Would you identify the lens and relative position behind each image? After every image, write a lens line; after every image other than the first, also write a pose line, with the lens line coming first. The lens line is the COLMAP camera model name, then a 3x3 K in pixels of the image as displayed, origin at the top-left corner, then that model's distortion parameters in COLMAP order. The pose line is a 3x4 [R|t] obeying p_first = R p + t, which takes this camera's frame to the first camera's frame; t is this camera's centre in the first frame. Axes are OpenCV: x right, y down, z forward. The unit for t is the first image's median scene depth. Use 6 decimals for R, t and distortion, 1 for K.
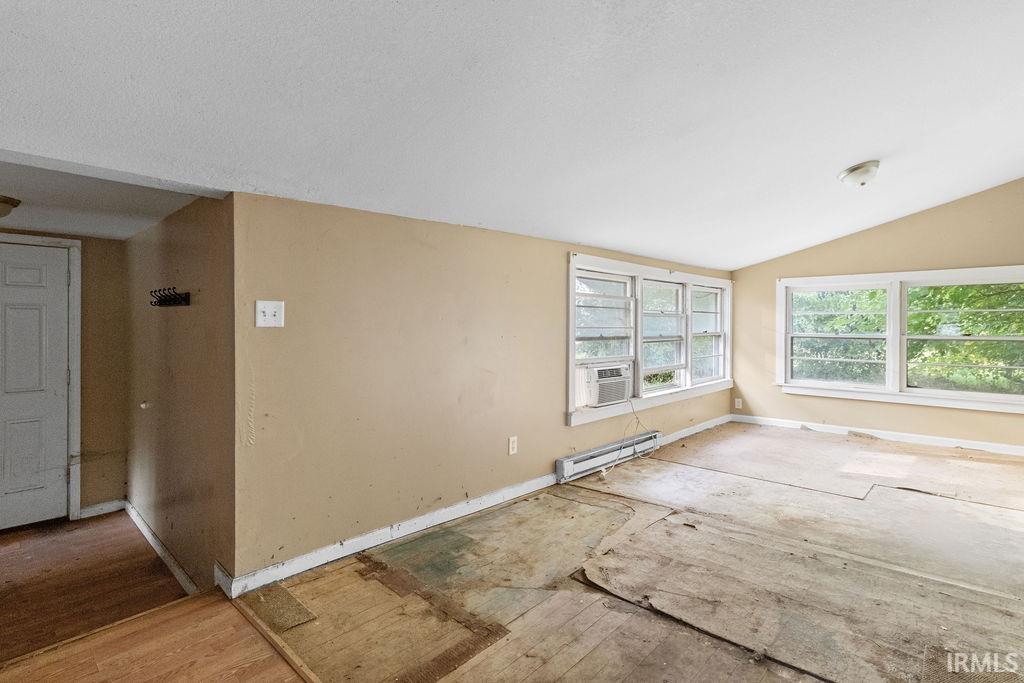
lens RADIAL K [[489.2, 0, 528.9], [0, 489.2, 334.9], [0, 0, 1]] dist [-0.000234, 0.000123]
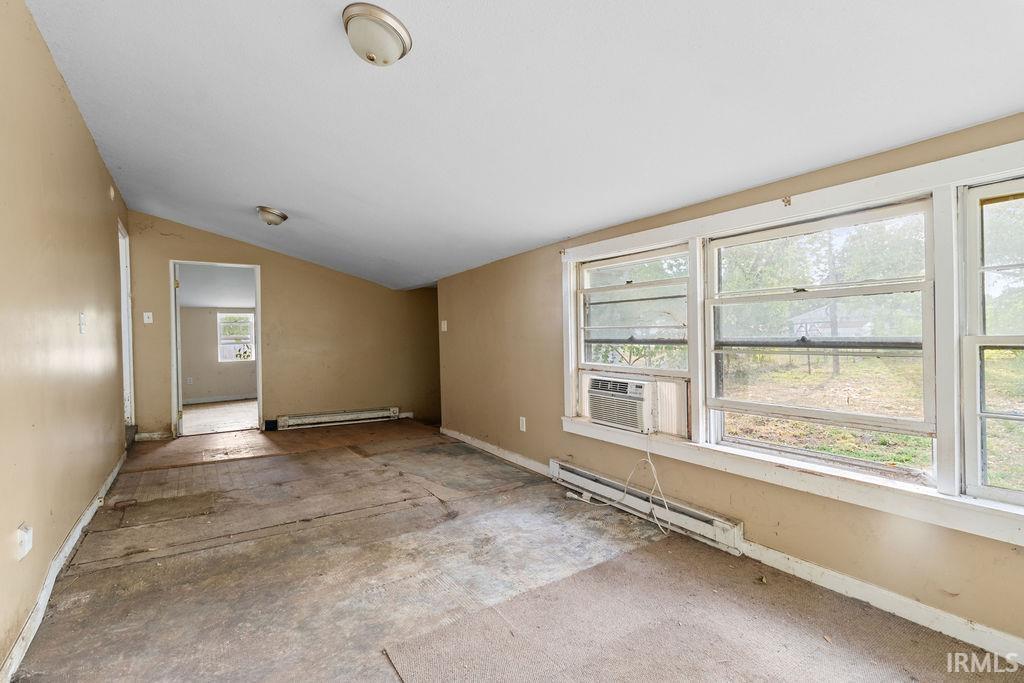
lens RADIAL K [[489.2, 0, 528.9], [0, 489.2, 334.9], [0, 0, 1]] dist [-0.000234, 0.000123]
pose [[-0.219039, 0.007720, -0.975685, 1.176303], [-0.001671, 0.999964, 0.008288, -0.011867], [0.975715, 0.003446, -0.219019, 1.281747]]
